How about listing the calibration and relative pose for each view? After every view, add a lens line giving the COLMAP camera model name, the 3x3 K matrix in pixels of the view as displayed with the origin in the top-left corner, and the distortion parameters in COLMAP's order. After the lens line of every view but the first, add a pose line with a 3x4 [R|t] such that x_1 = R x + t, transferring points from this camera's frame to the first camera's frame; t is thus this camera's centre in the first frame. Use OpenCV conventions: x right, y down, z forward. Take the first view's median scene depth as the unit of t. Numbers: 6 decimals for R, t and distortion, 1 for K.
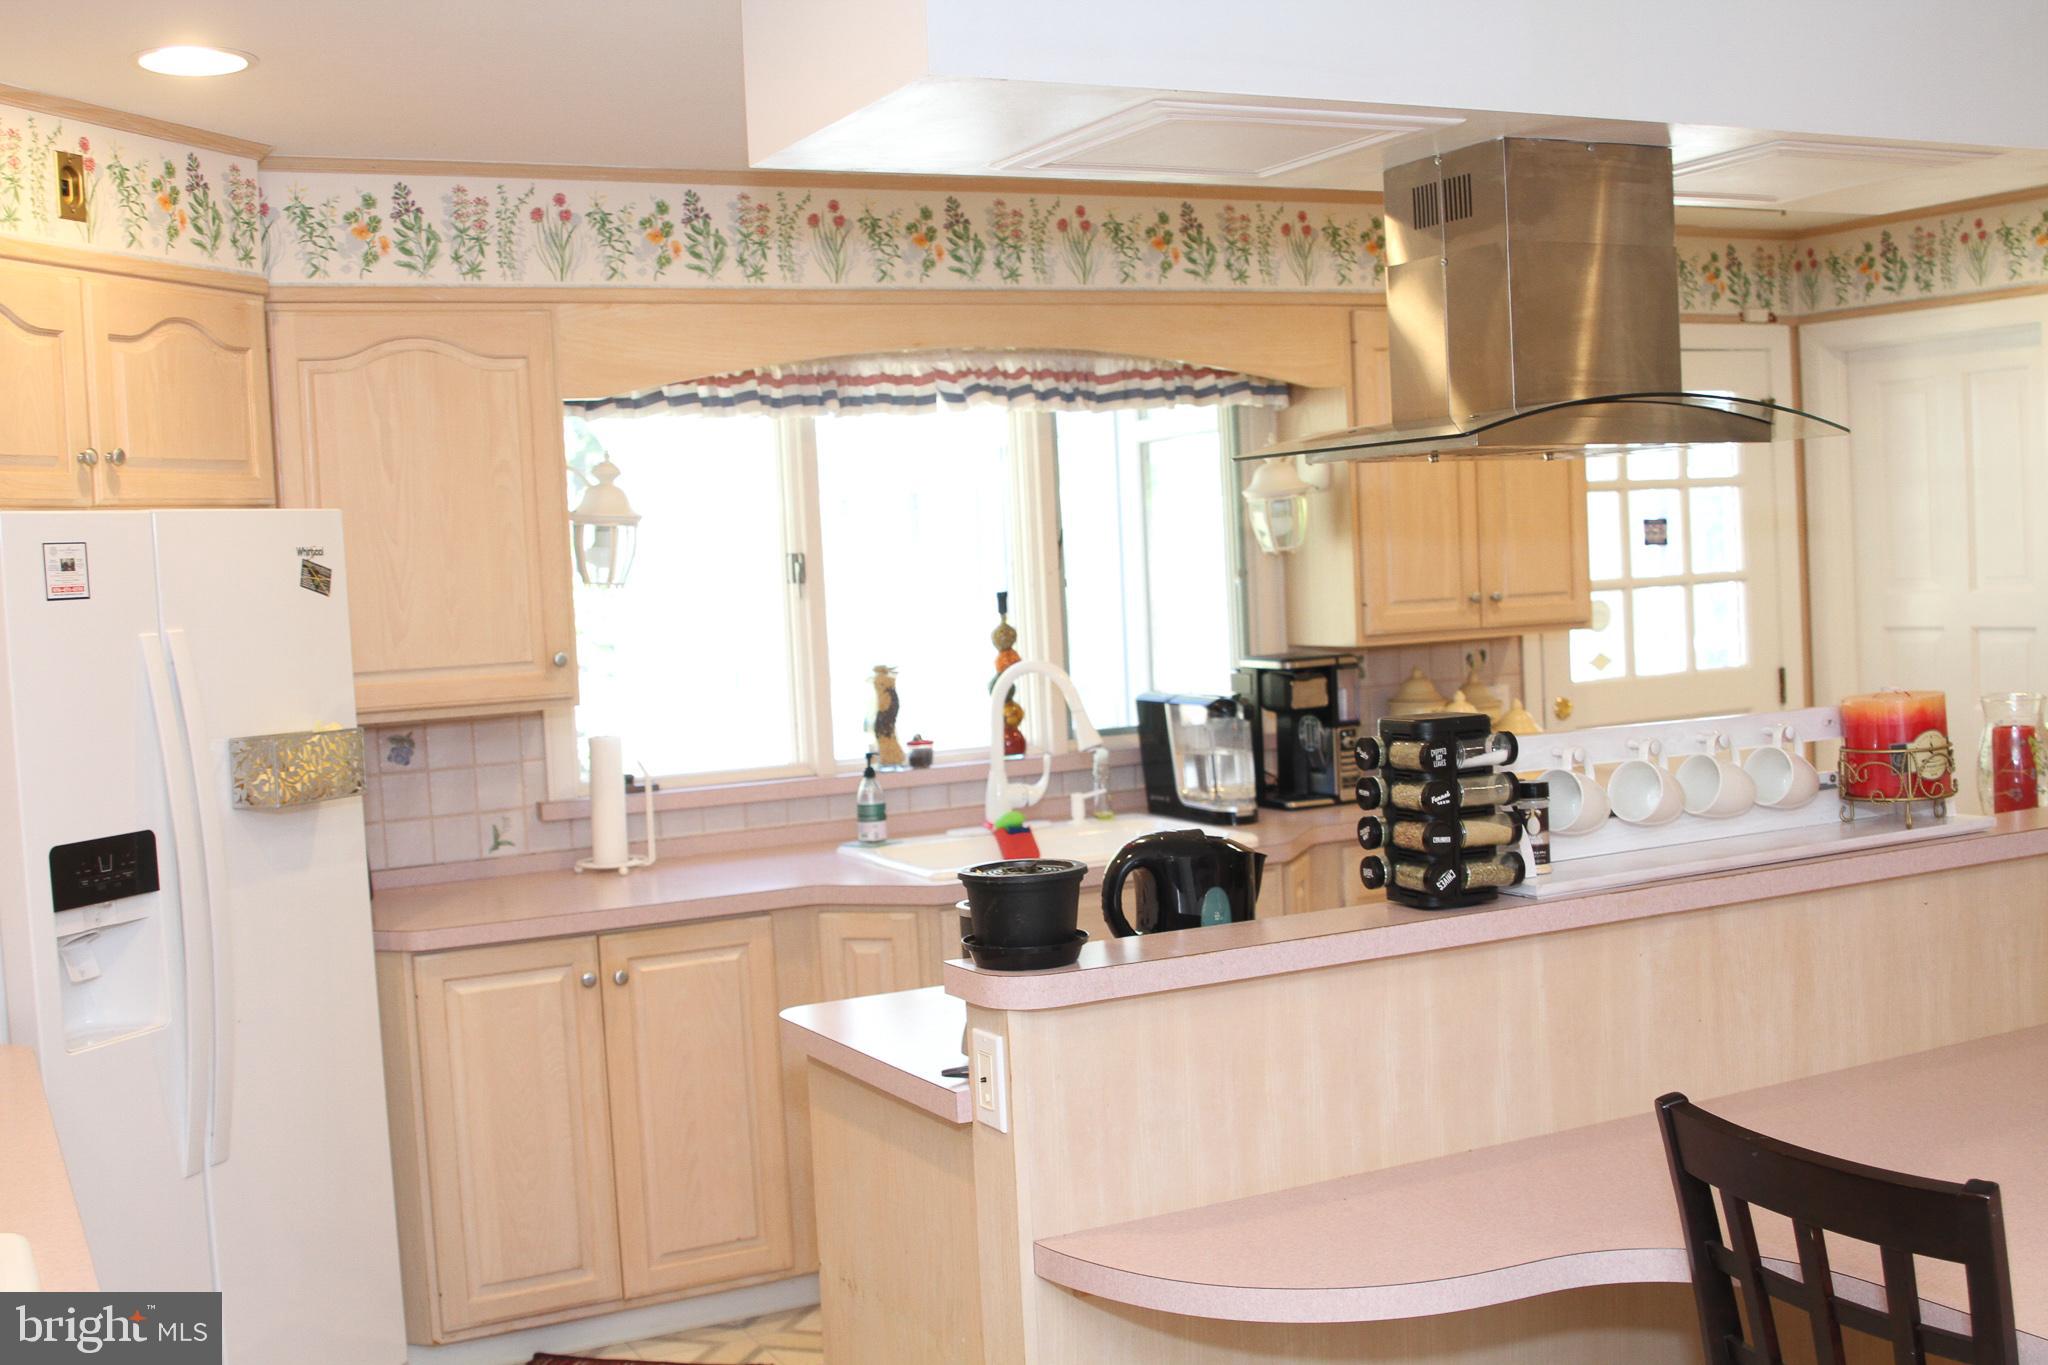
lens RADIAL K [[2255.6, 0, 1019.0], [0, 2255.6, 687.9], [0, 0, 1]] dist [-0.123547, 0.108618]
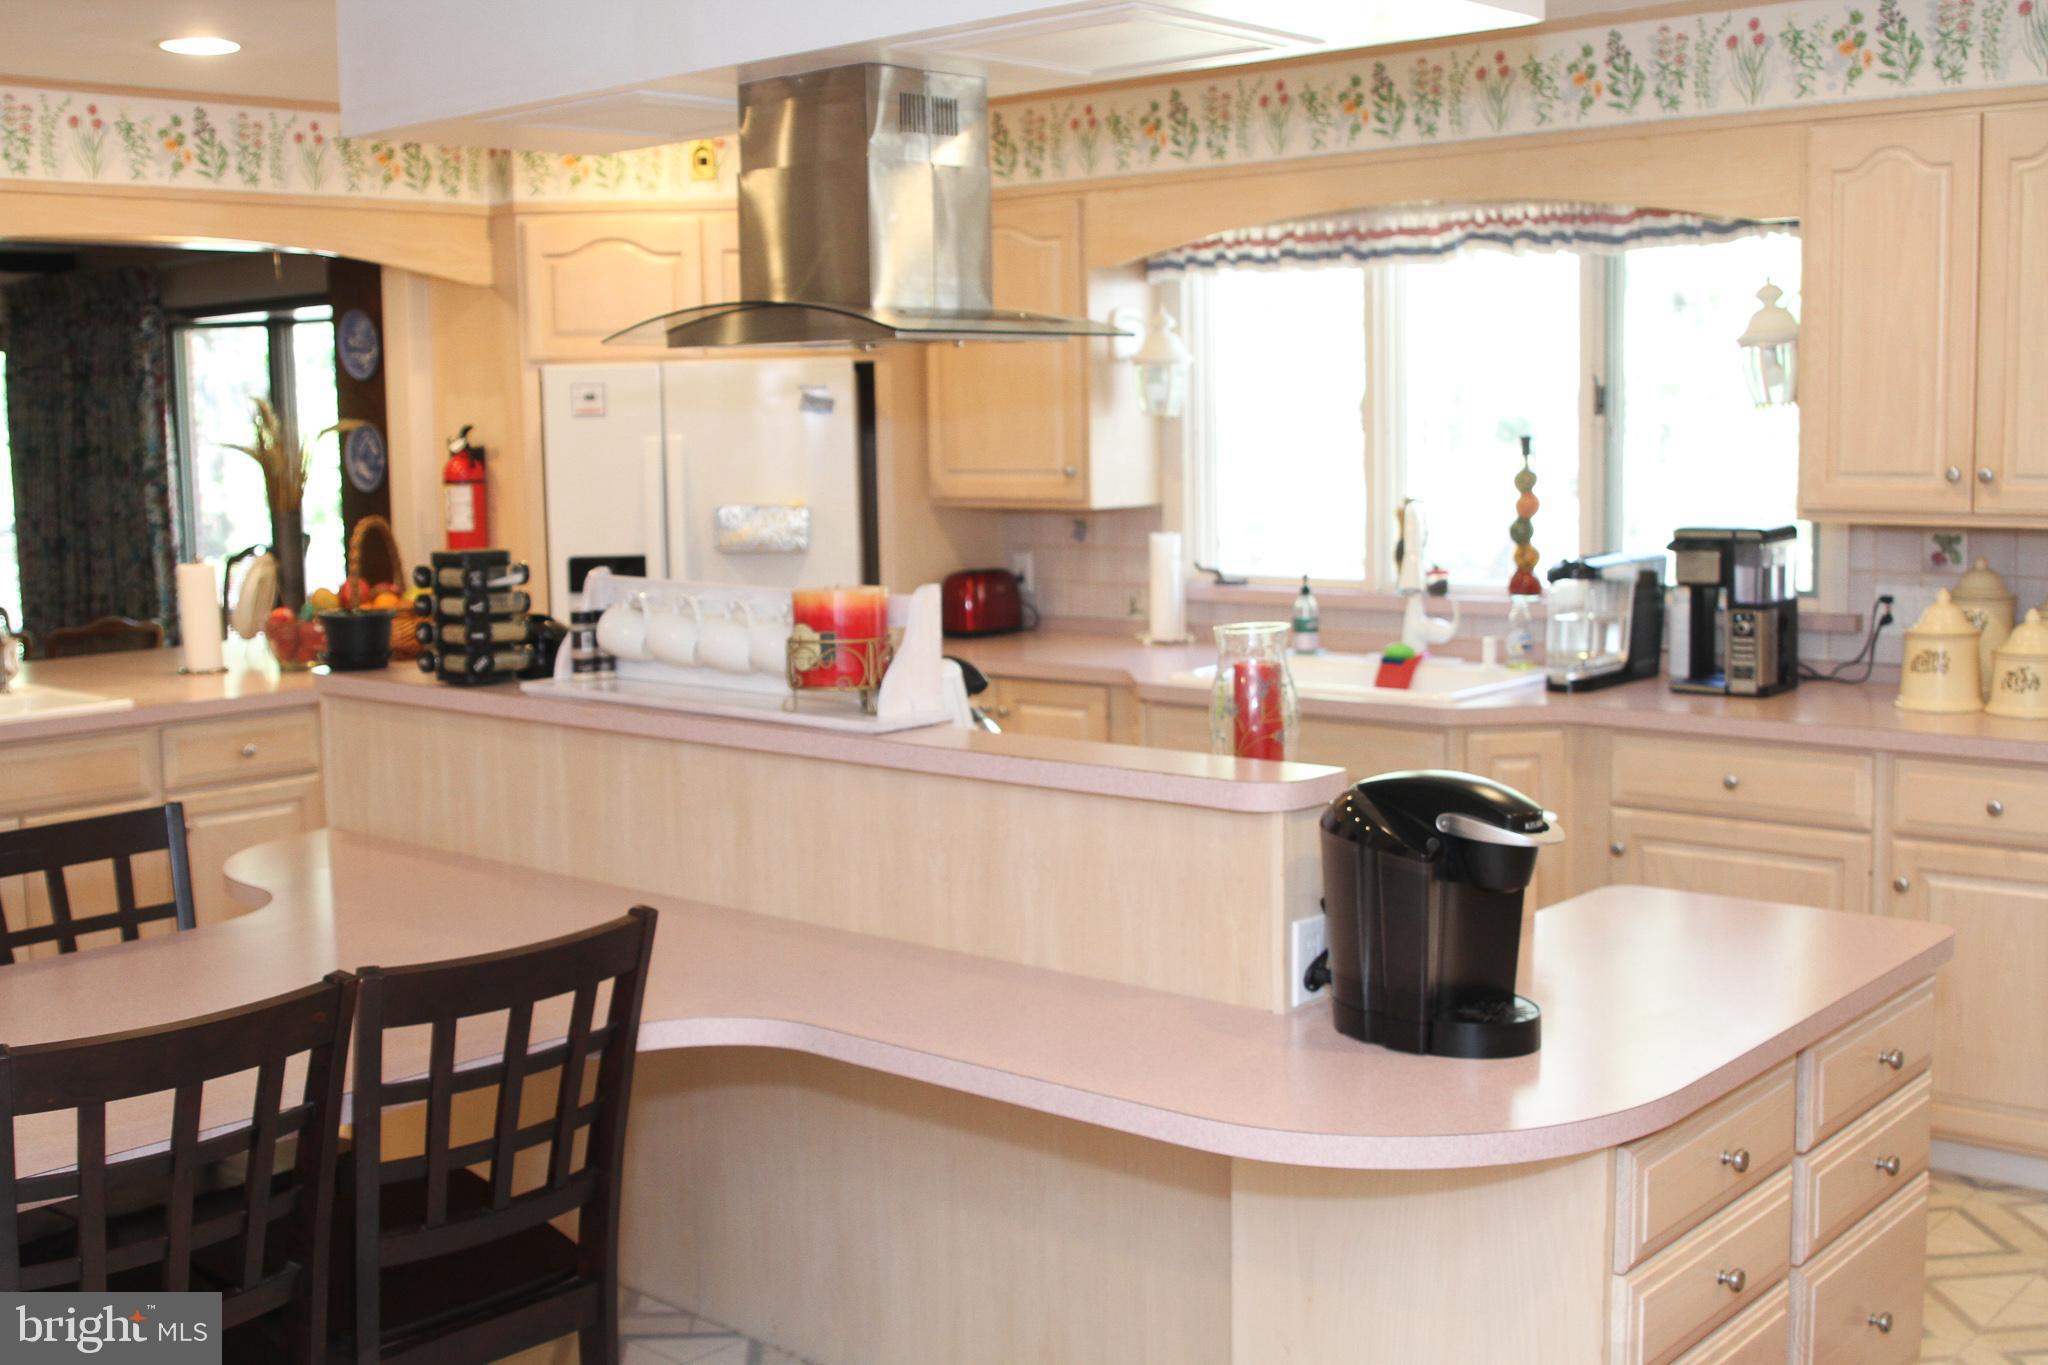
lens RADIAL K [[2255.6, 0, 1019.0], [0, 2255.6, 687.9], [0, 0, 1]] dist [-0.123547, 0.108618]
pose [[0.366753, 0.156223, -0.917108, 0.896672], [-0.050420, 0.987689, 0.148083, -0.071592], [0.928951, -0.008069, 0.370115, 0.434960]]
